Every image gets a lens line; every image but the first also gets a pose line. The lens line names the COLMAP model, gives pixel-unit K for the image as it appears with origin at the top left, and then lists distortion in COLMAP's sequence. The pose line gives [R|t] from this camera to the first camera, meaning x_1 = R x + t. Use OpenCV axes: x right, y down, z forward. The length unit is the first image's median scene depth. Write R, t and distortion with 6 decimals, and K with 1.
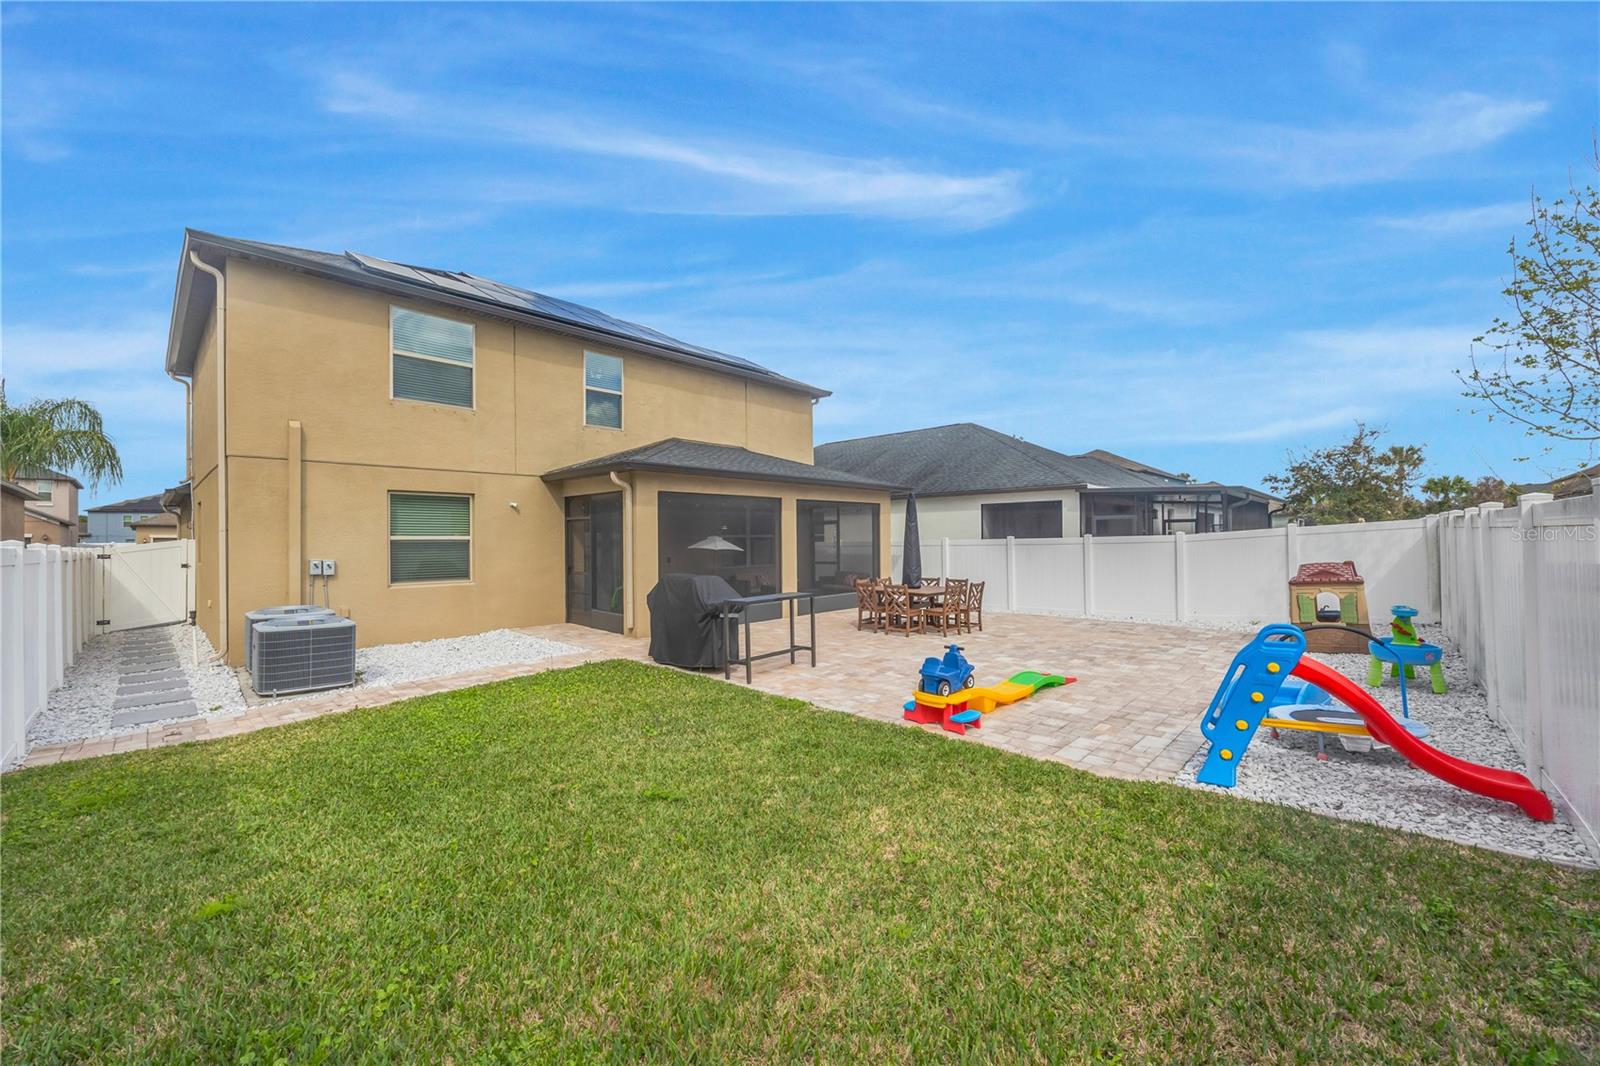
lens RADIAL K [[619.6, 0, 800.0], [0, 619.6, 533.0], [0, 0, 1]] dist [-0.044303, 0.000004]
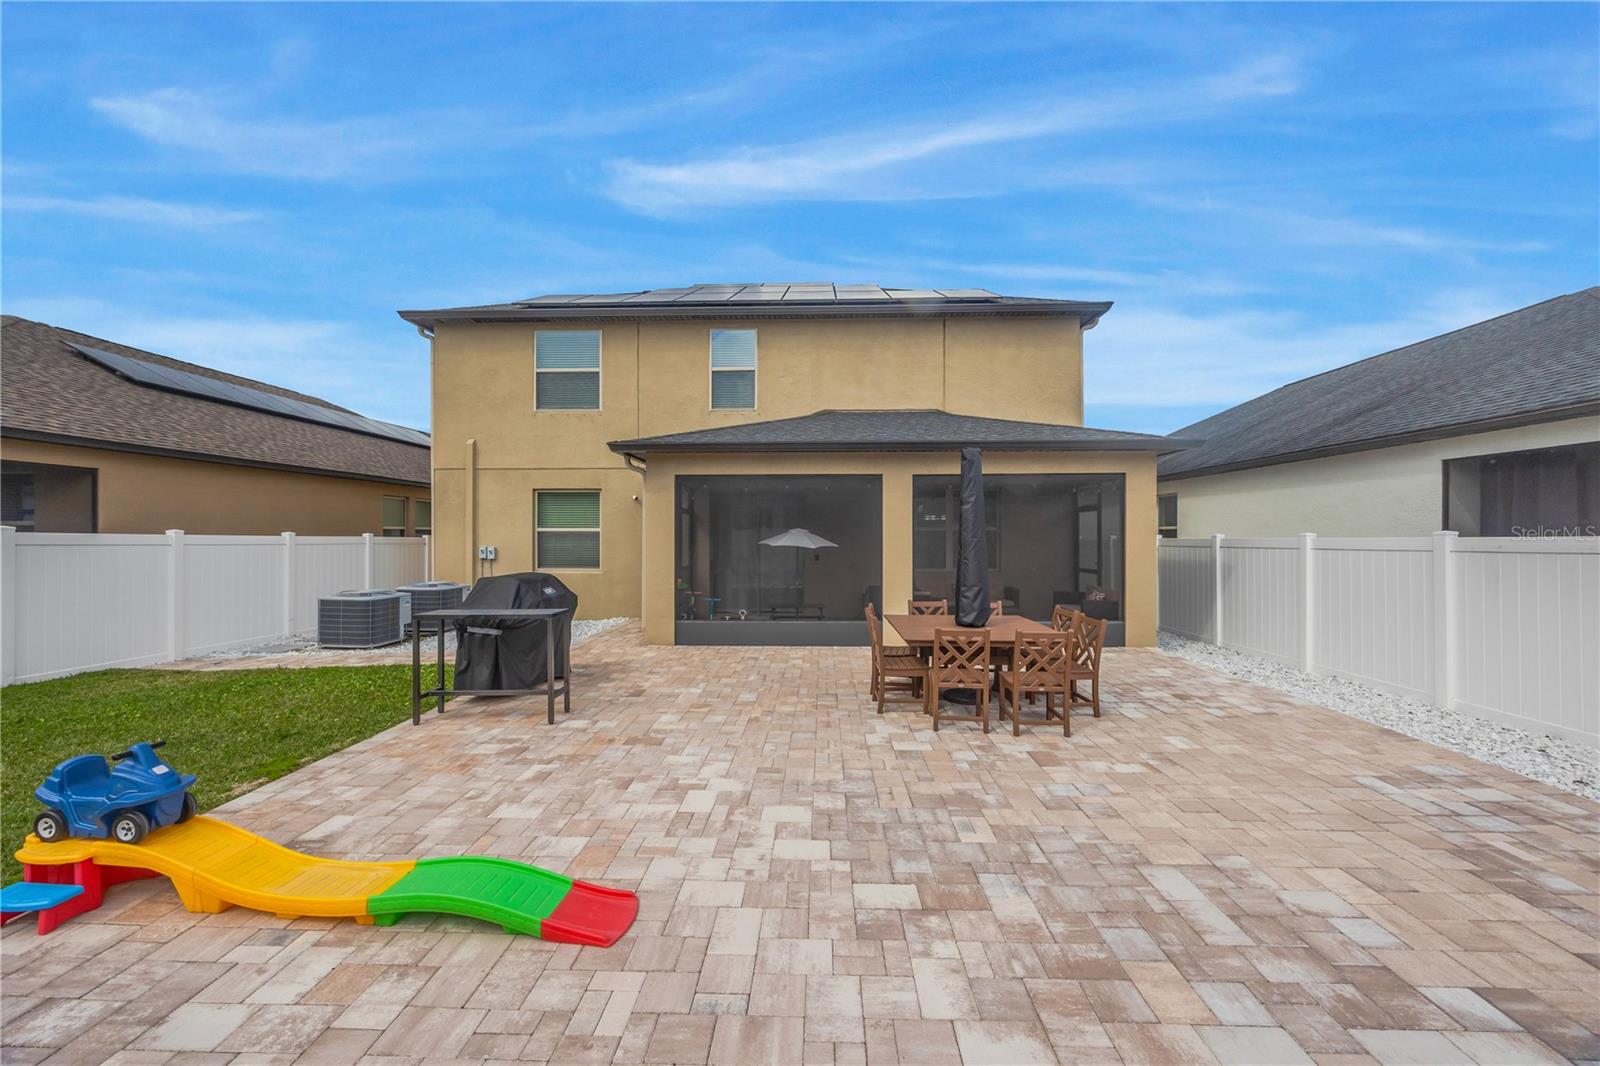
lens RADIAL K [[612.7, 0, 796.5], [0, 612.7, 533.0], [0, 0, 1]] dist [-0.000807, 0.000007]
pose [[0.656514, 0.009184, -0.754258, 0.482919], [0.002124, 0.999899, 0.014023, -0.000753], [0.754311, -0.010808, 0.656428, 0.527244]]
